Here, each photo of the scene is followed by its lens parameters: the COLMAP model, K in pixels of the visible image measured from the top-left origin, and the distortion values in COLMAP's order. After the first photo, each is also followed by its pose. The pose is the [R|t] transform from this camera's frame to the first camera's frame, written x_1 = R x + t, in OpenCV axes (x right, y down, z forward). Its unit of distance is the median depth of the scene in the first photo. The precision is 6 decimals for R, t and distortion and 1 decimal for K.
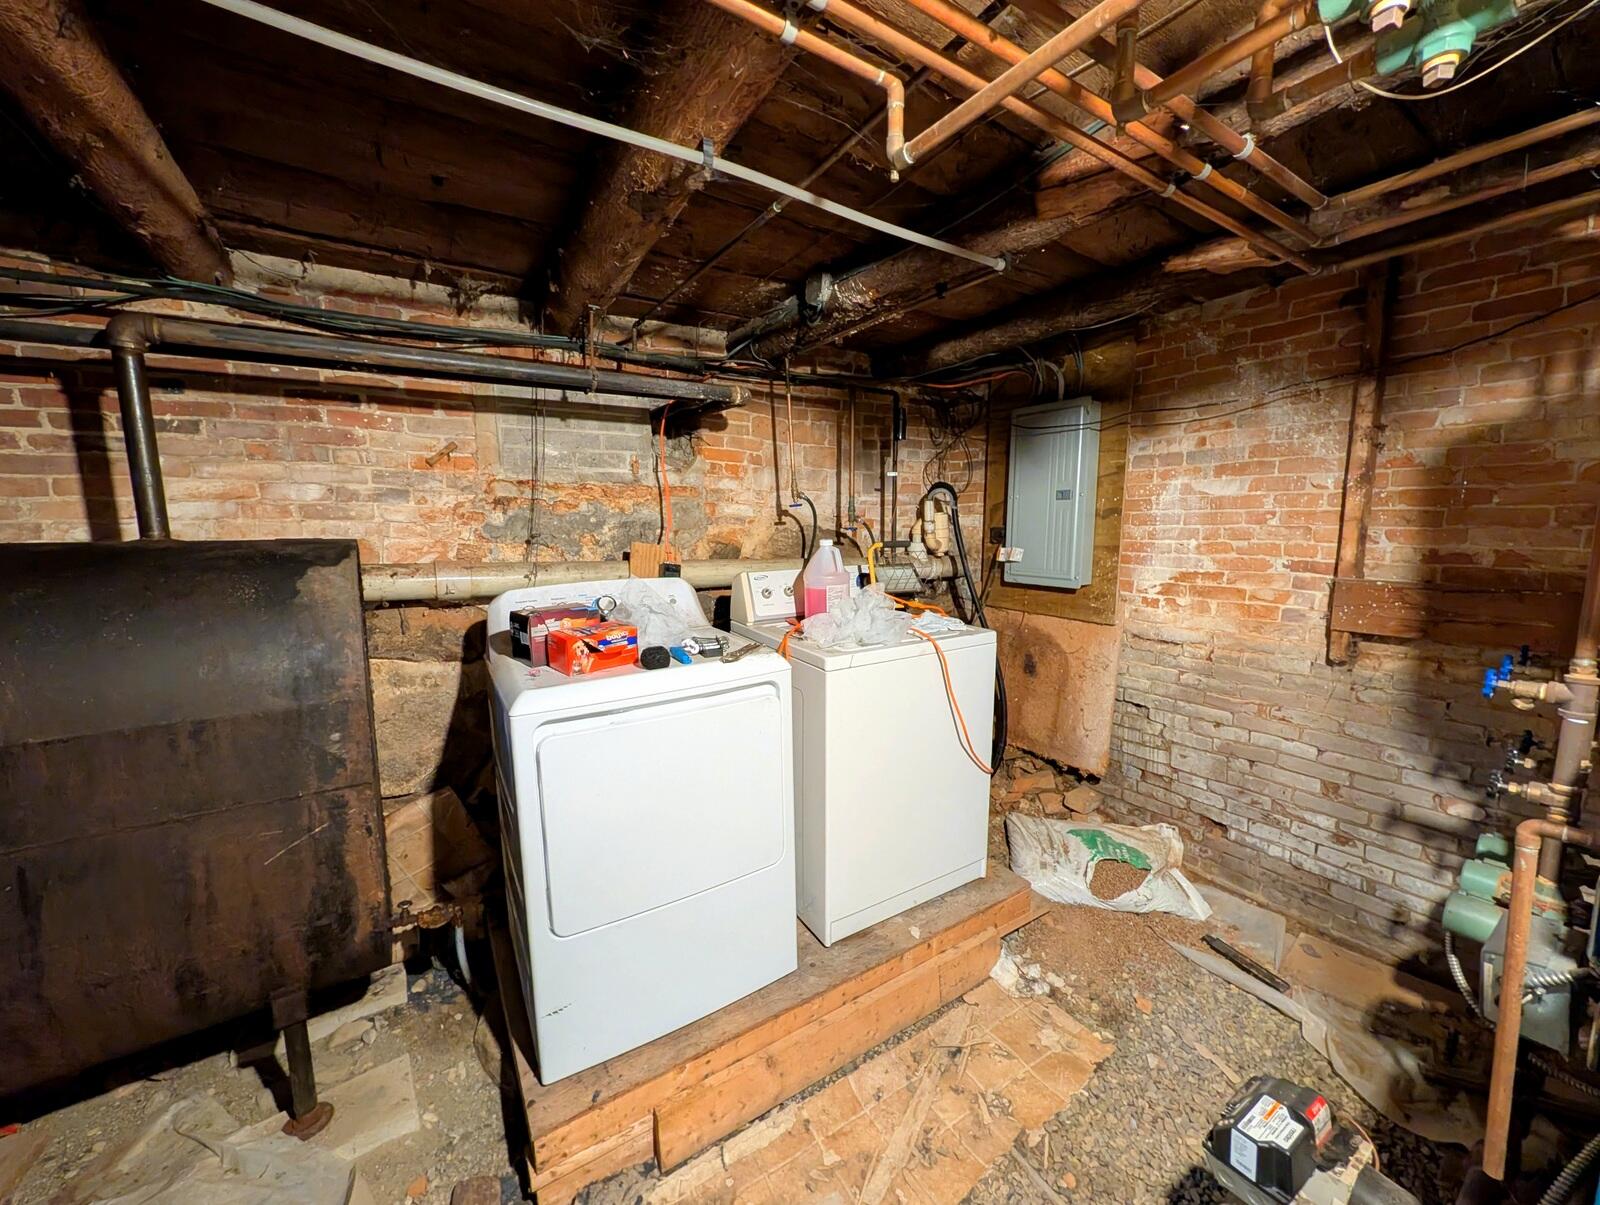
lens RADIAL K [[616.2, 0, 804.1], [0, 616.2, 598.3], [0, 0, 1]] dist [-0.001508, 0.000237]
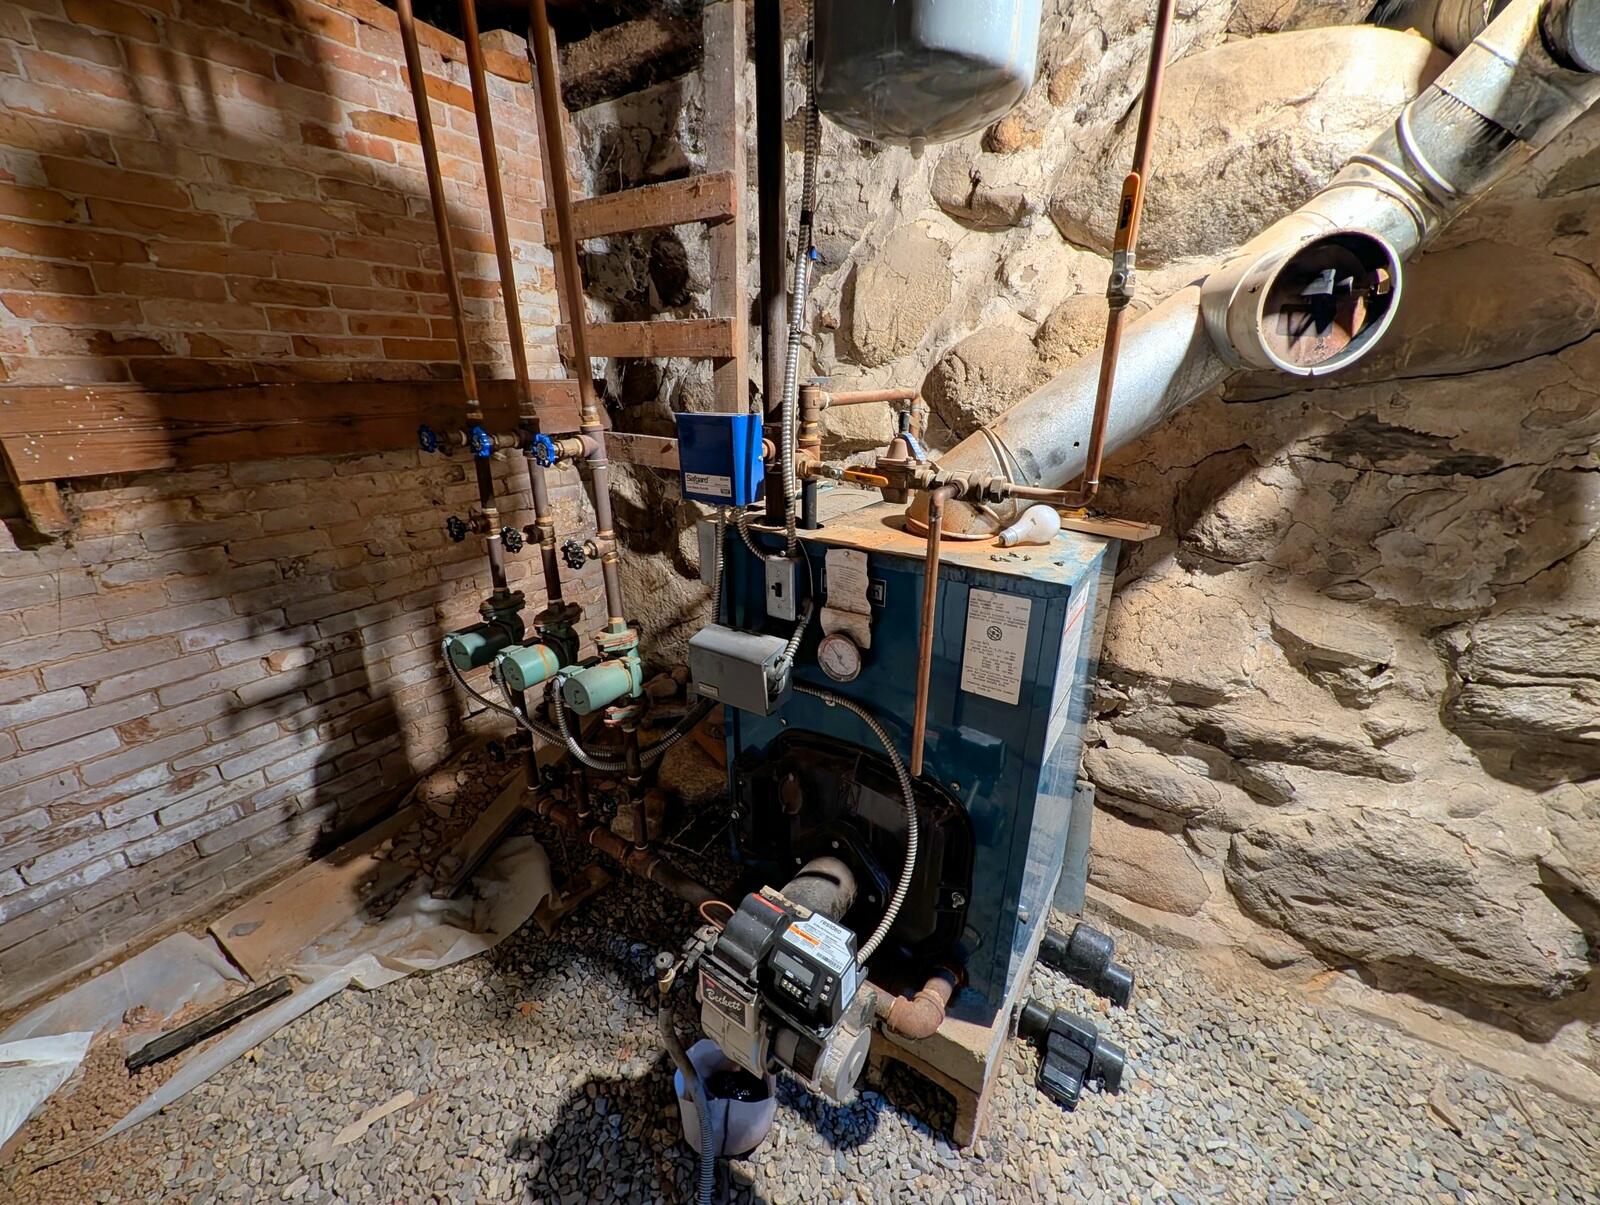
lens RADIAL K [[616.2, 0, 804.1], [0, 616.2, 598.3], [0, 0, 1]] dist [-0.001508, 0.000237]
pose [[-0.379760, -0.313050, 0.870507, 0.068218], [0.125079, 0.914985, 0.383611, 0.022596], [-0.916590, 0.254562, -0.308319, 0.563089]]
